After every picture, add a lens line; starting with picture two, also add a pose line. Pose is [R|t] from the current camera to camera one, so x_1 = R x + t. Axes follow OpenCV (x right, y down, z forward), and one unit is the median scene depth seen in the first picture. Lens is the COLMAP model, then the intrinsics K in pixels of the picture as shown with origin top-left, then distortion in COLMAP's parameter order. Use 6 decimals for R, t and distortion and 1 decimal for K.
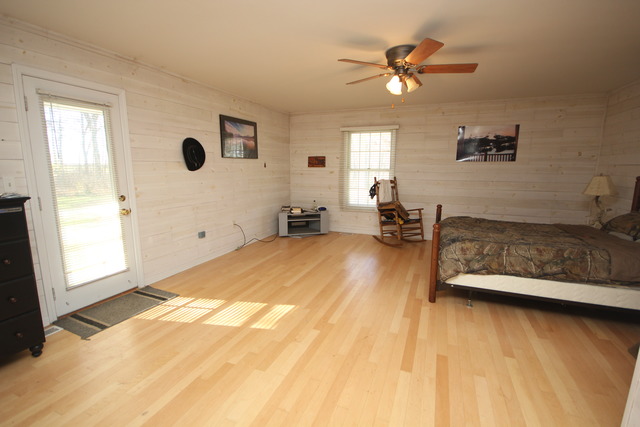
lens RADIAL K [[297.4, 0, 319.0], [0, 297.4, 212.9], [0, 0, 1]] dist [-0.002066, 0.001190]
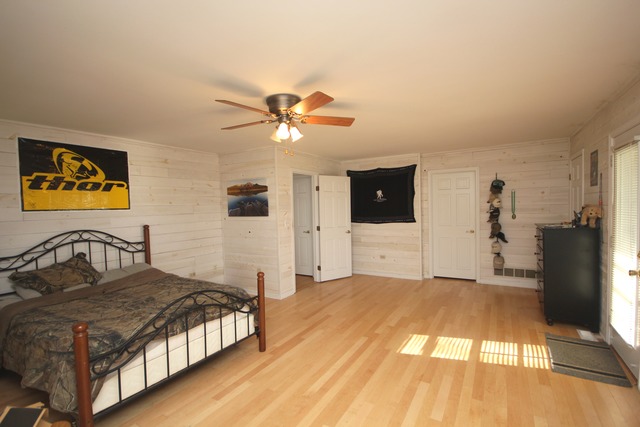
lens RADIAL K [[297.4, 0, 324.3], [0, 297.4, 215.5], [0, 0, 1]] dist [-0.002066, 0.001190]
pose [[-0.989437, 0.016939, 0.143968, 0.012952], [0.043942, 0.981468, 0.186518, -0.200241], [-0.138141, 0.190874, -0.971846, 1.137511]]
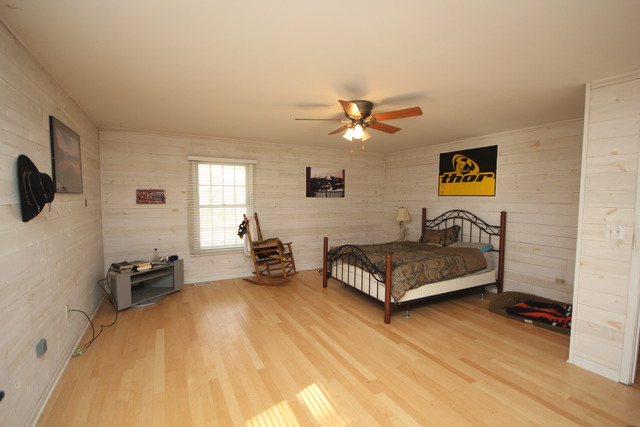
lens RADIAL K [[297.4, 0, 322.1], [0, 297.4, 214.7], [0, 0, 1]] dist [-0.002066, 0.001190]
pose [[0.636836, -0.047441, 0.769538, -0.390785], [0.116874, 0.992511, -0.035532, -0.063022], [-0.762090, 0.112567, 0.637611, 0.254216]]
